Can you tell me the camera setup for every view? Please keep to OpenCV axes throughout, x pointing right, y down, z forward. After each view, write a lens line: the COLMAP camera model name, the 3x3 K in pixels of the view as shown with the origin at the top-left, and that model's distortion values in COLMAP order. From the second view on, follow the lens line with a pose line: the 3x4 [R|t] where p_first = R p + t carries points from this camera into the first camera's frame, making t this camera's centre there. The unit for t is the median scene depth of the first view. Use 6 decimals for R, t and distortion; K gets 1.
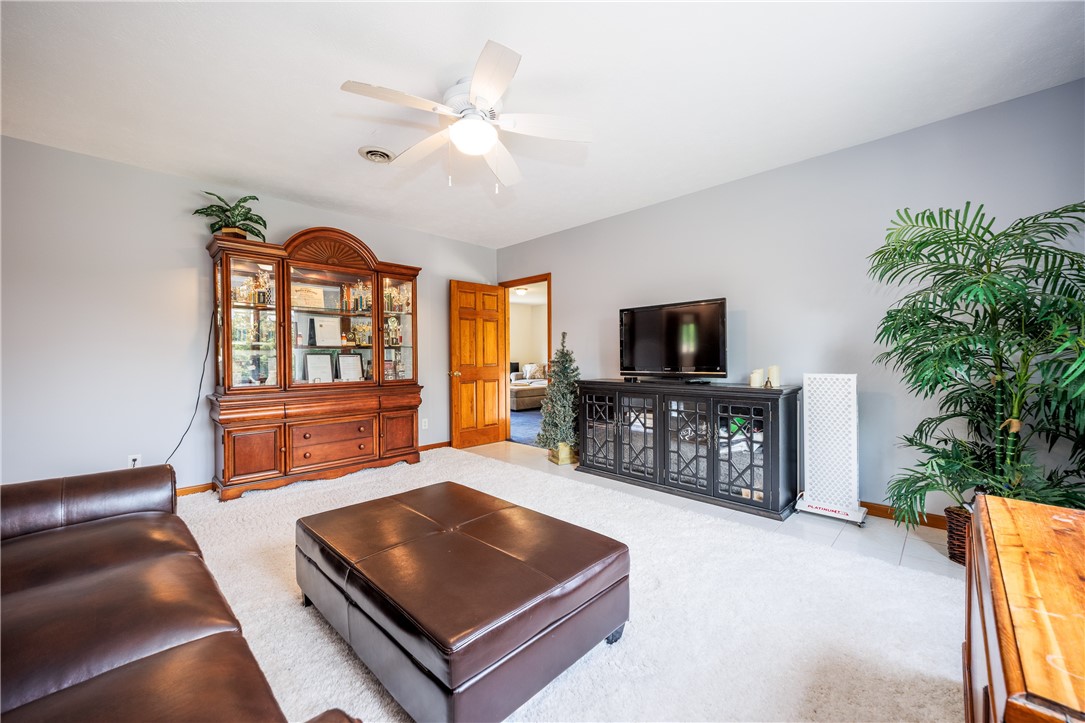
lens RADIAL K [[422.0, 0, 536.2], [0, 422.0, 361.9], [0, 0, 1]] dist [0.001359, 0.000083]
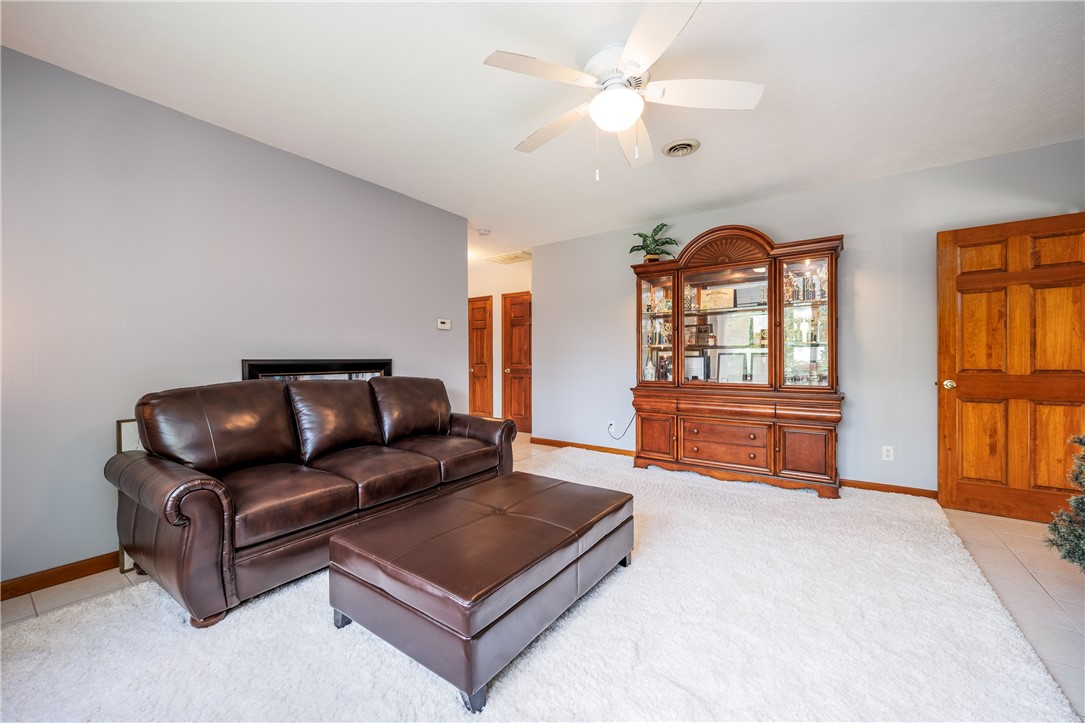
lens RADIAL K [[422.0, 0, 541.9], [0, 422.0, 361.0], [0, 0, 1]] dist [0.001359, 0.000083]
pose [[0.153867, 0.011565, -0.988024, 0.362319], [-0.008869, 0.999907, 0.010323, -0.007468], [0.988052, 0.007174, 0.153955, 0.365265]]
